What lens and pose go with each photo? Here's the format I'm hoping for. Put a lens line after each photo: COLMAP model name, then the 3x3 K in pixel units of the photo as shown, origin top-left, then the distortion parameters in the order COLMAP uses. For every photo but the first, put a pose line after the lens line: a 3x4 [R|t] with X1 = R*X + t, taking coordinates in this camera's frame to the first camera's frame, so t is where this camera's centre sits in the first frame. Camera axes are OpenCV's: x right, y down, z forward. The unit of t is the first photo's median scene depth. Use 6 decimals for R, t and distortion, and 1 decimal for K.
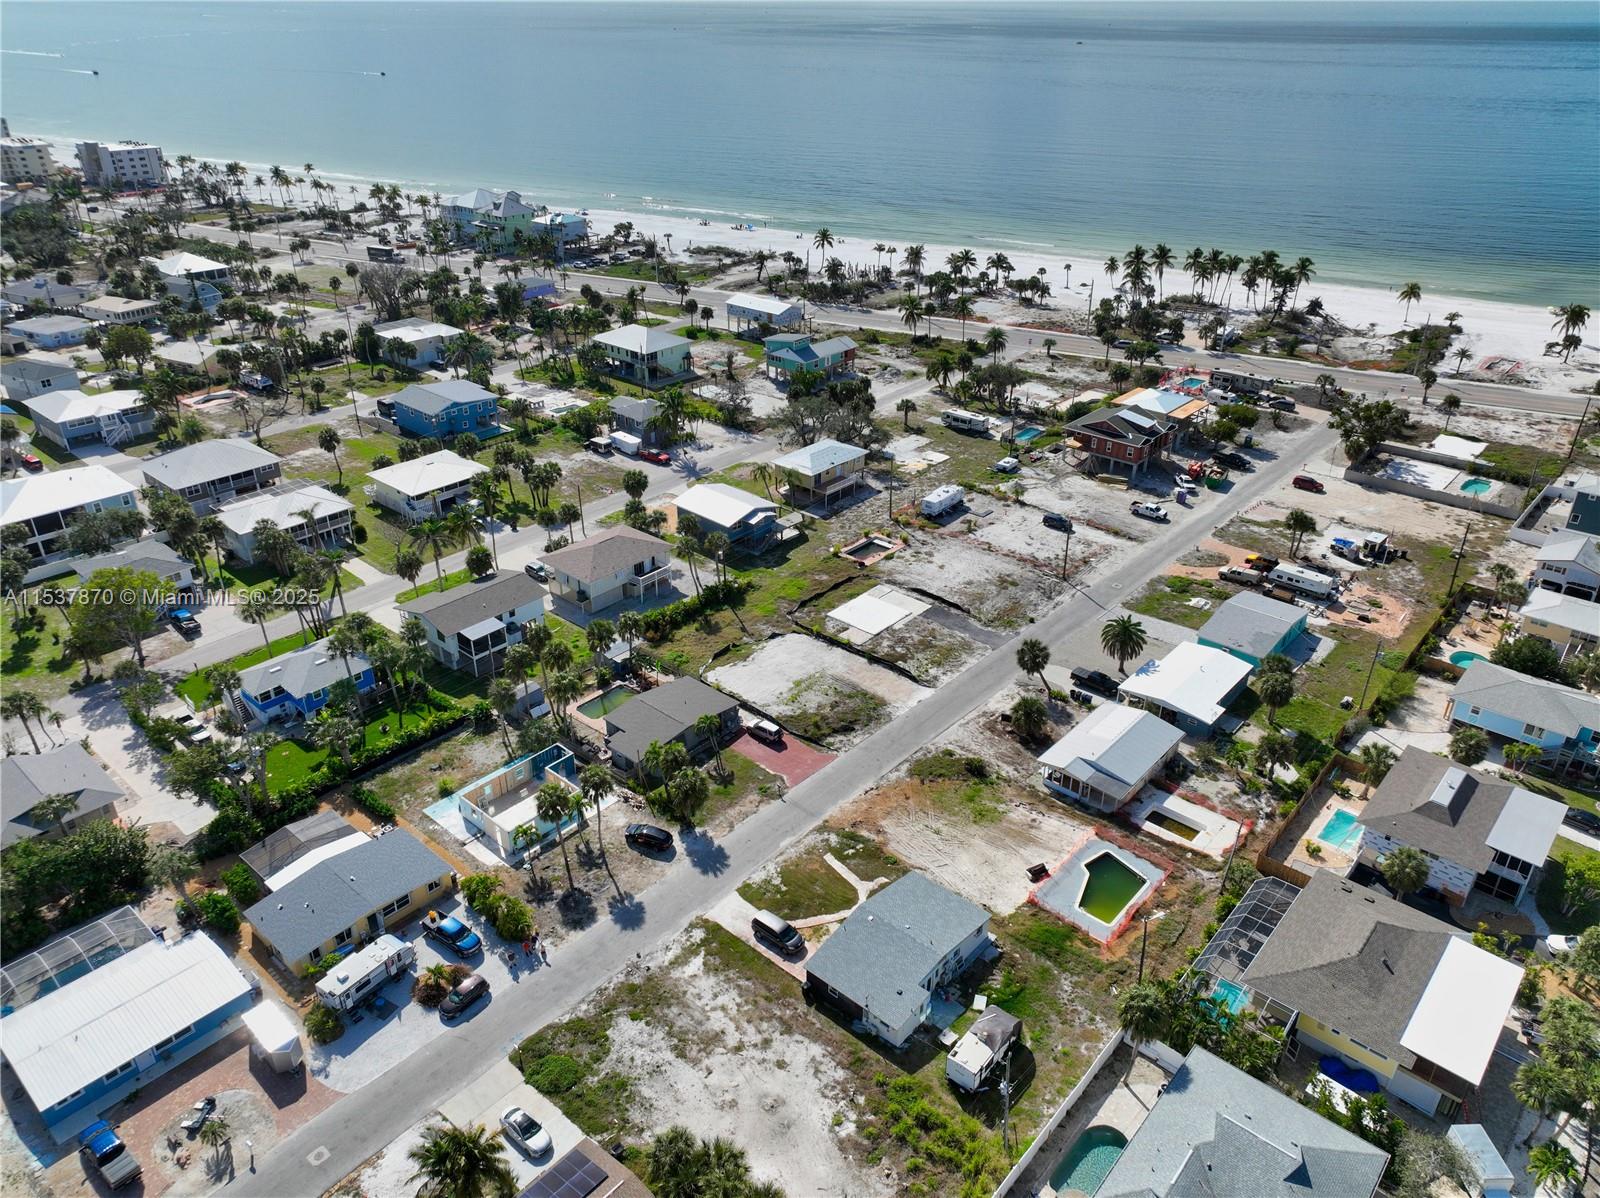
lens RADIAL K [[1120.7, 0, 805.8], [0, 1120.7, 595.5], [0, 0, 1]] dist [-0.005014, 0.020253]
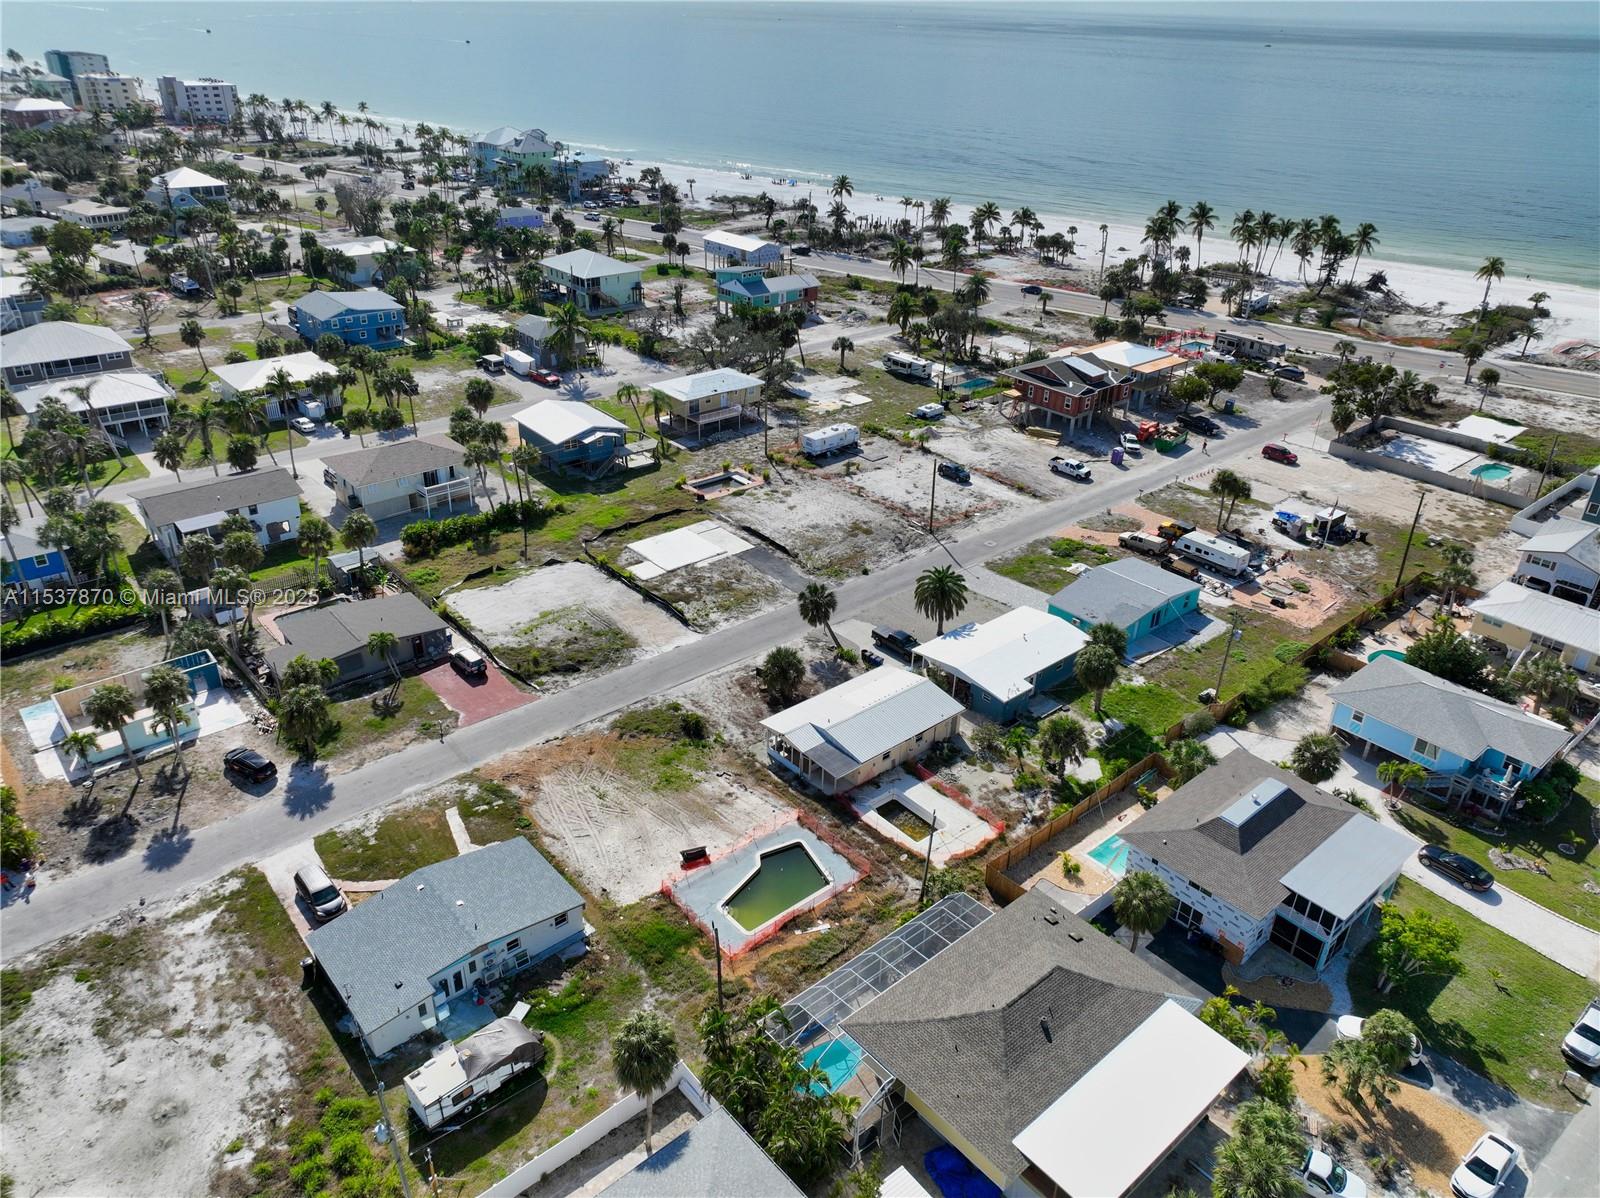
lens RADIAL K [[1120.7, 0, 805.8], [0, 1120.7, 595.5], [0, 0, 1]] dist [-0.005014, 0.020253]
pose [[0.990970, 0.082834, -0.105438, 0.222482], [-0.082942, 0.996549, 0.003360, 0.036707], [0.105352, 0.005416, 0.994420, 0.150096]]
